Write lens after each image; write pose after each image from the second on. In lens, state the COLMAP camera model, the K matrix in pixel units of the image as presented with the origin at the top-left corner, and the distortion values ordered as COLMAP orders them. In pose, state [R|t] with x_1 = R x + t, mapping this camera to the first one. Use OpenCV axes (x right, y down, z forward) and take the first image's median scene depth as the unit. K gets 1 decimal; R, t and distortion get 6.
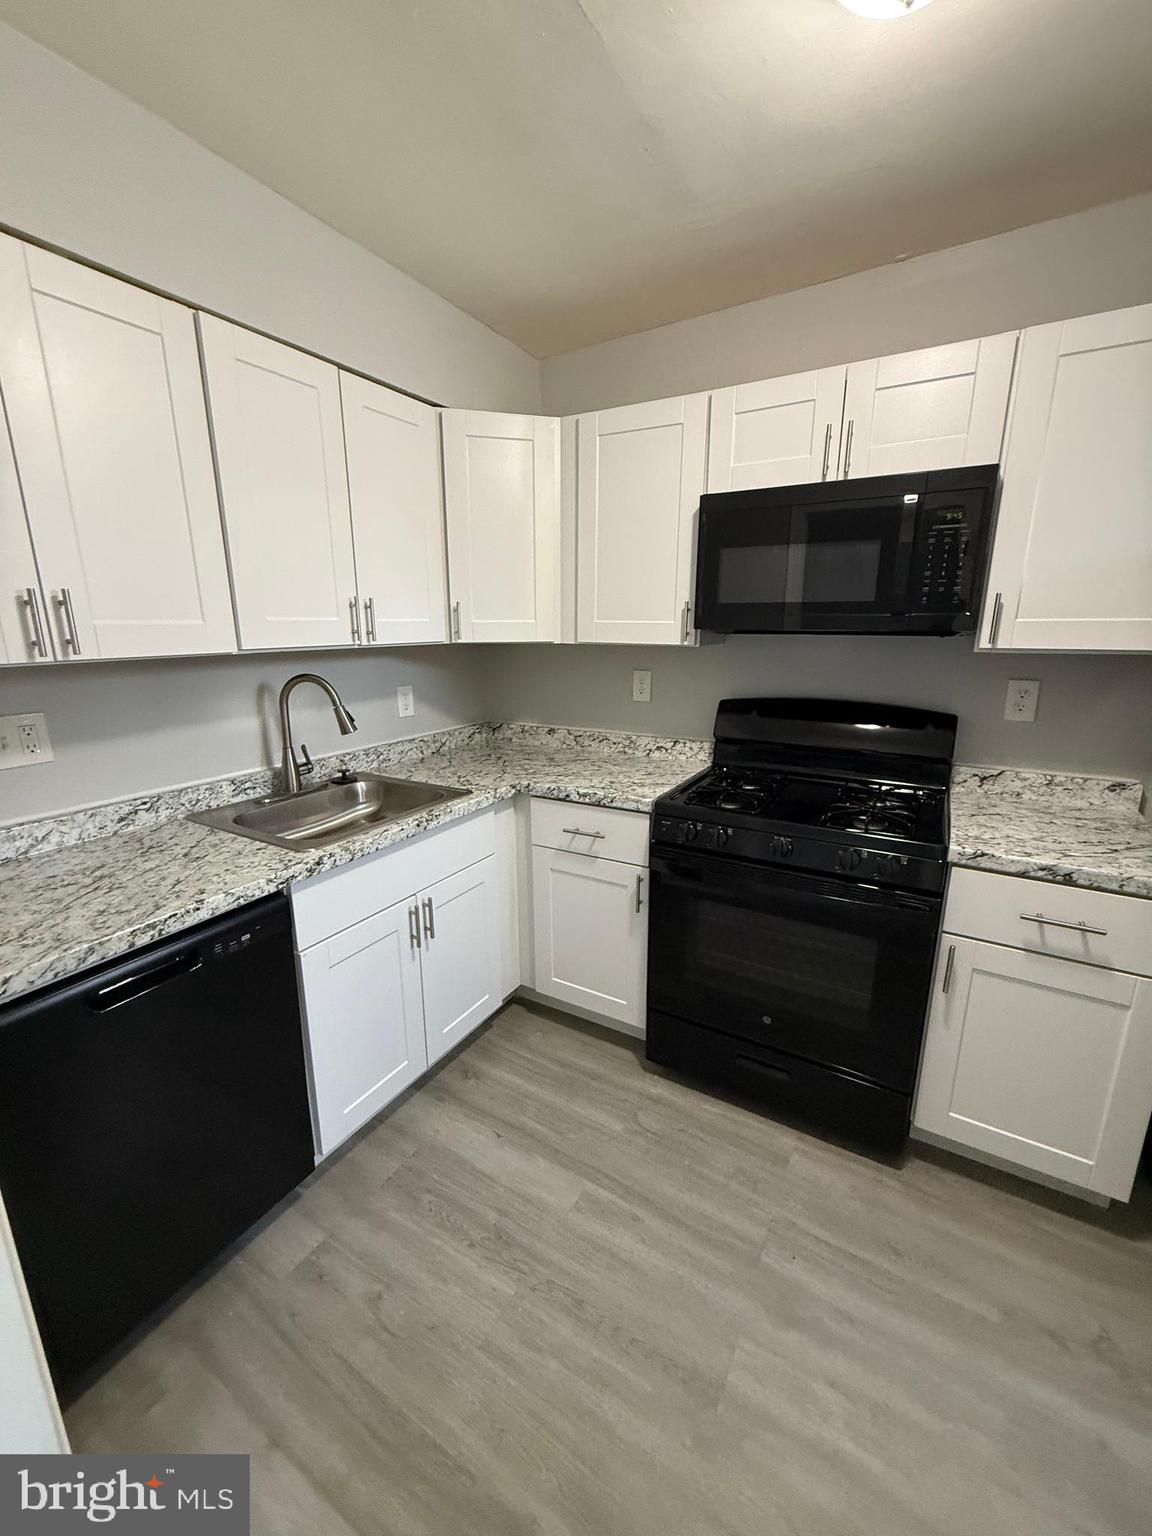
lens RADIAL K [[611.2, 0, 573.4], [0, 611.2, 770.4], [0, 0, 1]] dist [0.000645, -0.000069]
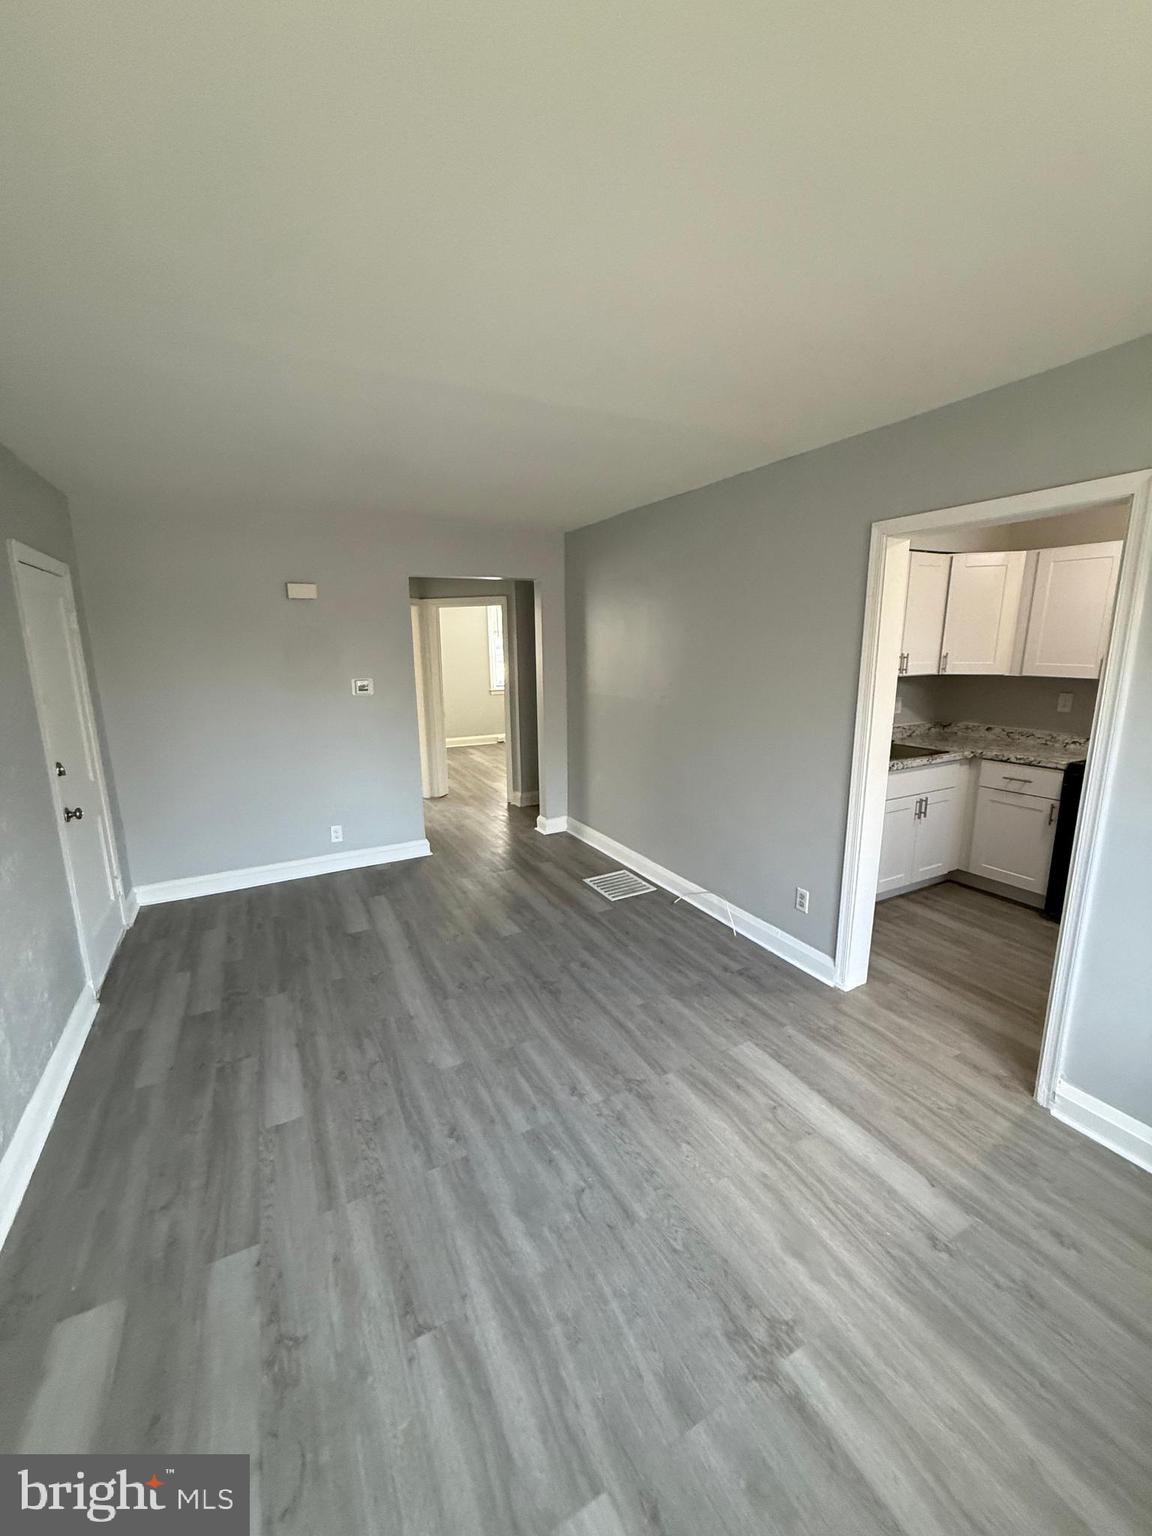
lens RADIAL K [[611.2, 0, 574.6], [0, 611.2, 772.9], [0, 0, 1]] dist [0.000645, -0.000069]
pose [[0.854299, 0.104318, -0.509207, -0.174420], [-0.115229, 0.993287, 0.010167, 0.203425], [0.506849, 0.049990, 0.860584, -1.177784]]
